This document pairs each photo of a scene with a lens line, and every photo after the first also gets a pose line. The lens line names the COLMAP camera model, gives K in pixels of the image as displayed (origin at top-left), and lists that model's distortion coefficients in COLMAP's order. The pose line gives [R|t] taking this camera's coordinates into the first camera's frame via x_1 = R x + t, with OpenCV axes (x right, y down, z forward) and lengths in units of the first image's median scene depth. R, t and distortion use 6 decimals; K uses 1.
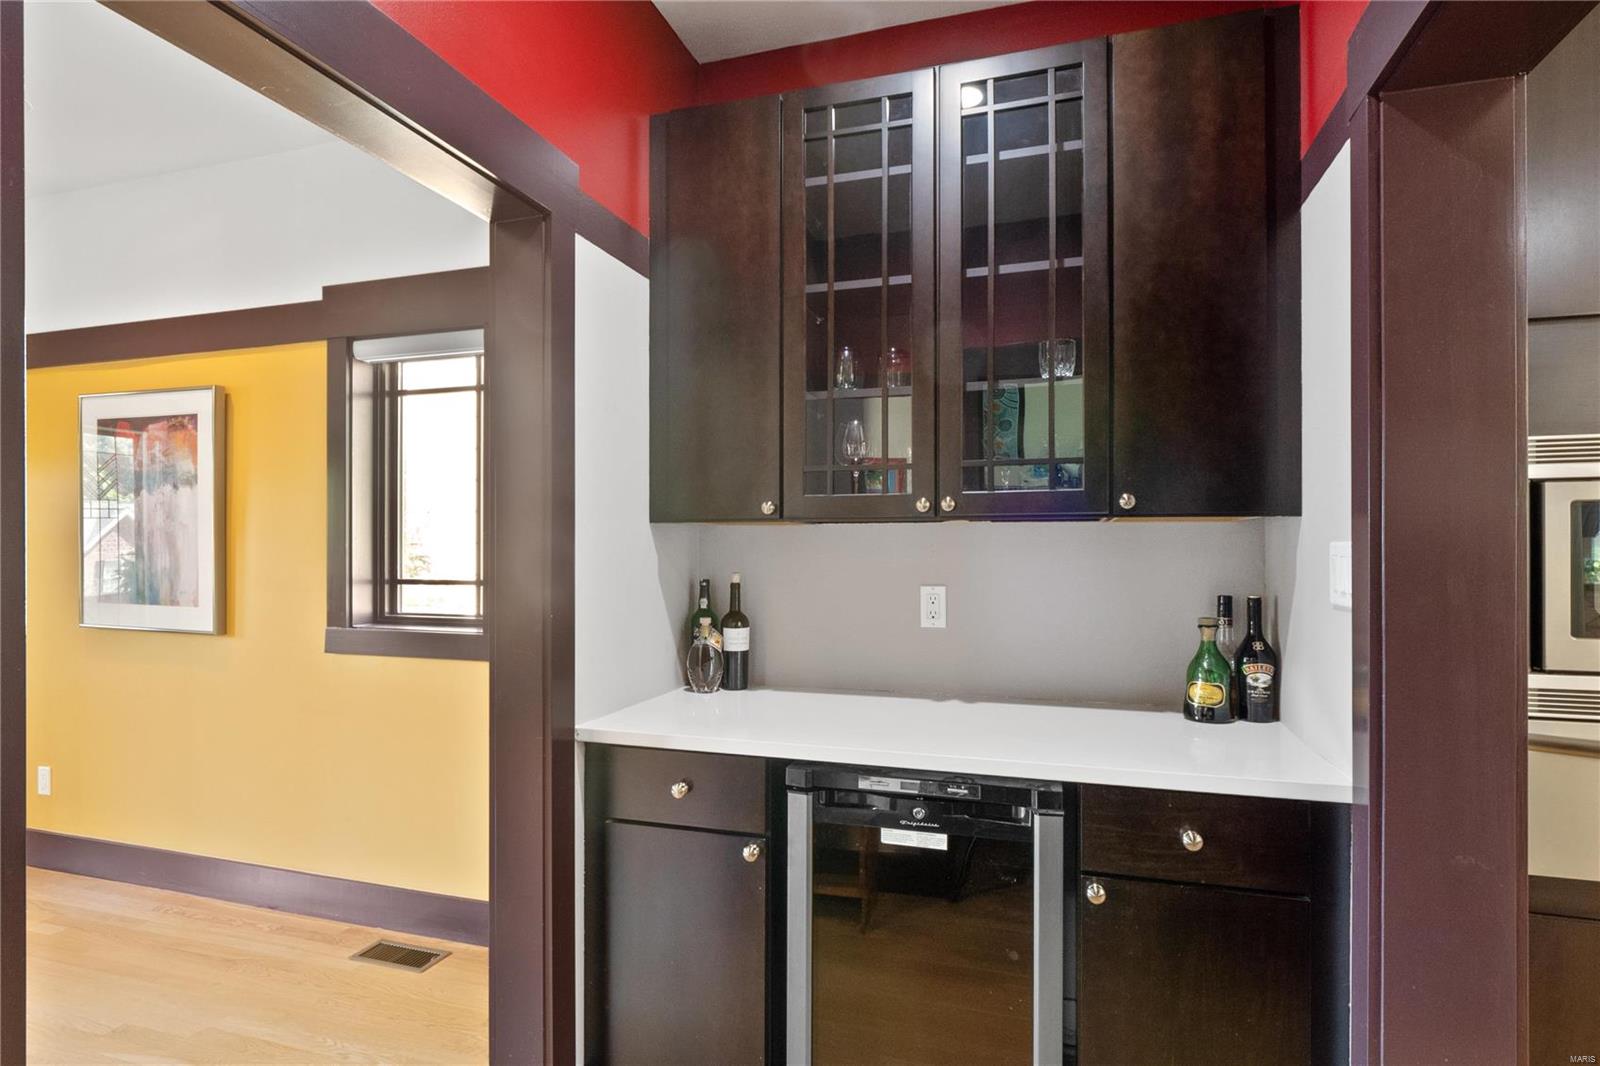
lens RADIAL K [[815.0, 0, 800.4], [0, 815.0, 530.4], [0, 0, 1]] dist [-0.002646, -0.002312]
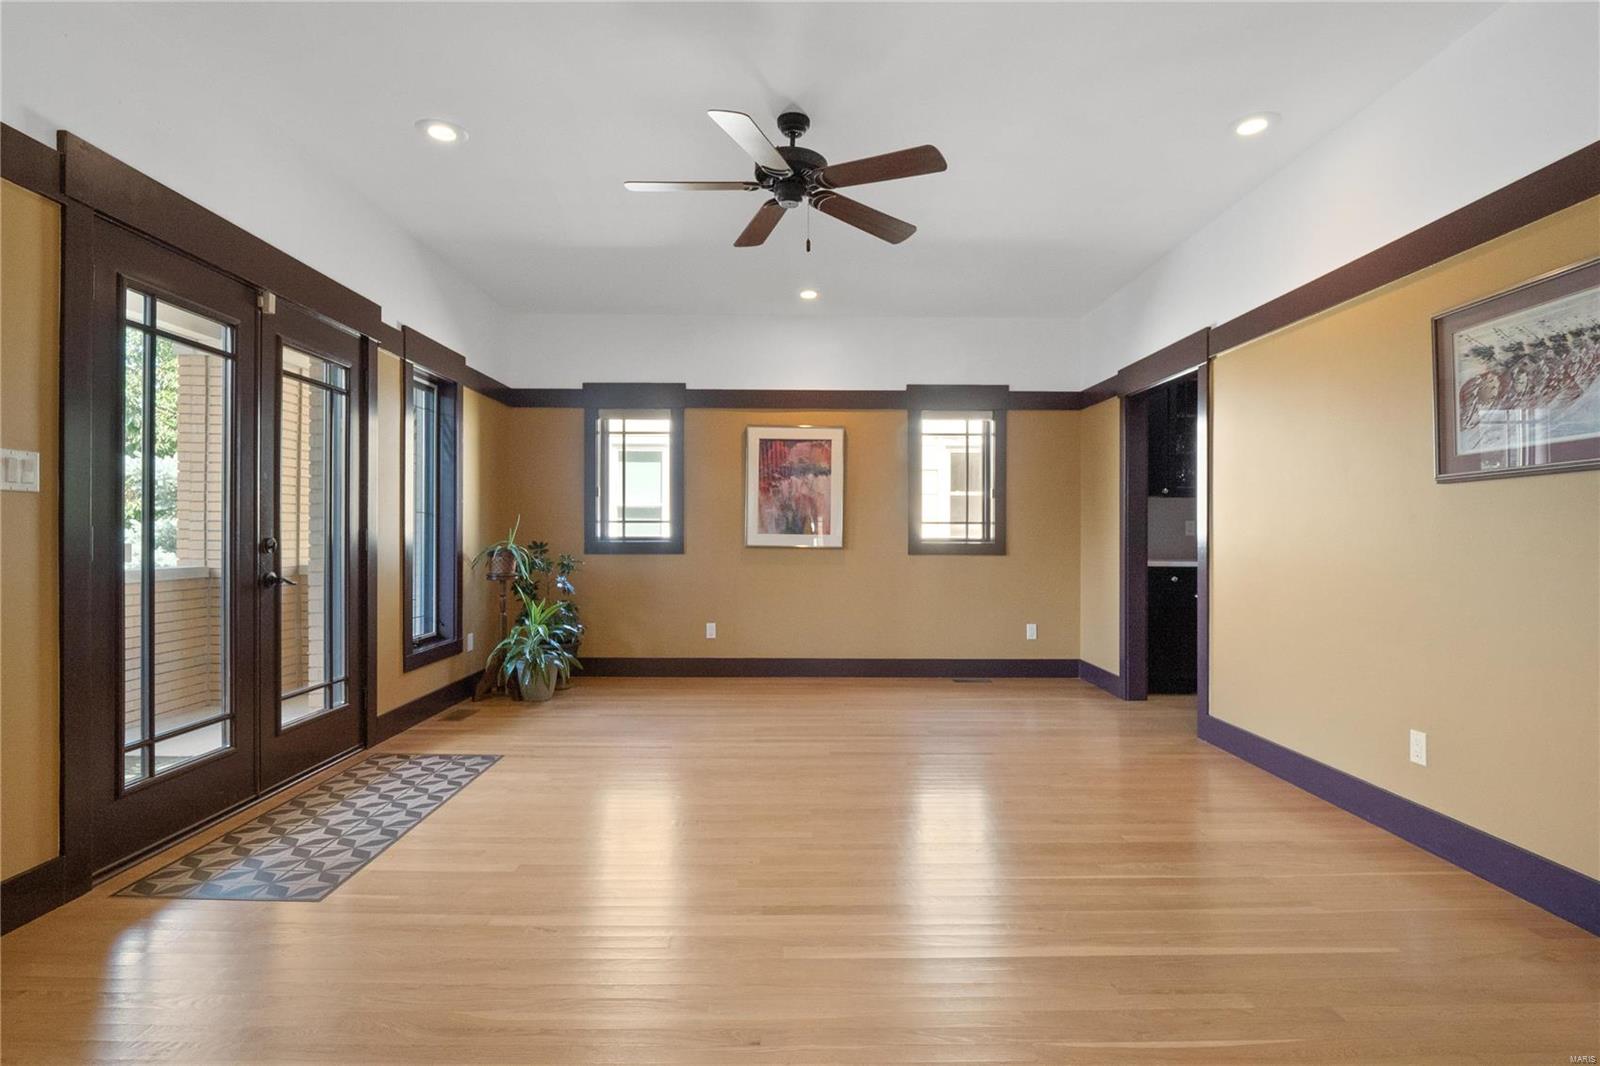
lens RADIAL K [[815.0, 0, 800.4], [0, 815.0, 530.4], [0, 0, 1]] dist [-0.002646, -0.002312]
pose [[0.949375, 0.002114, 0.314137, -1.451278], [-0.003021, 0.999993, 0.002402, 0.079243], [-0.314130, -0.003230, 0.949375, -0.917074]]
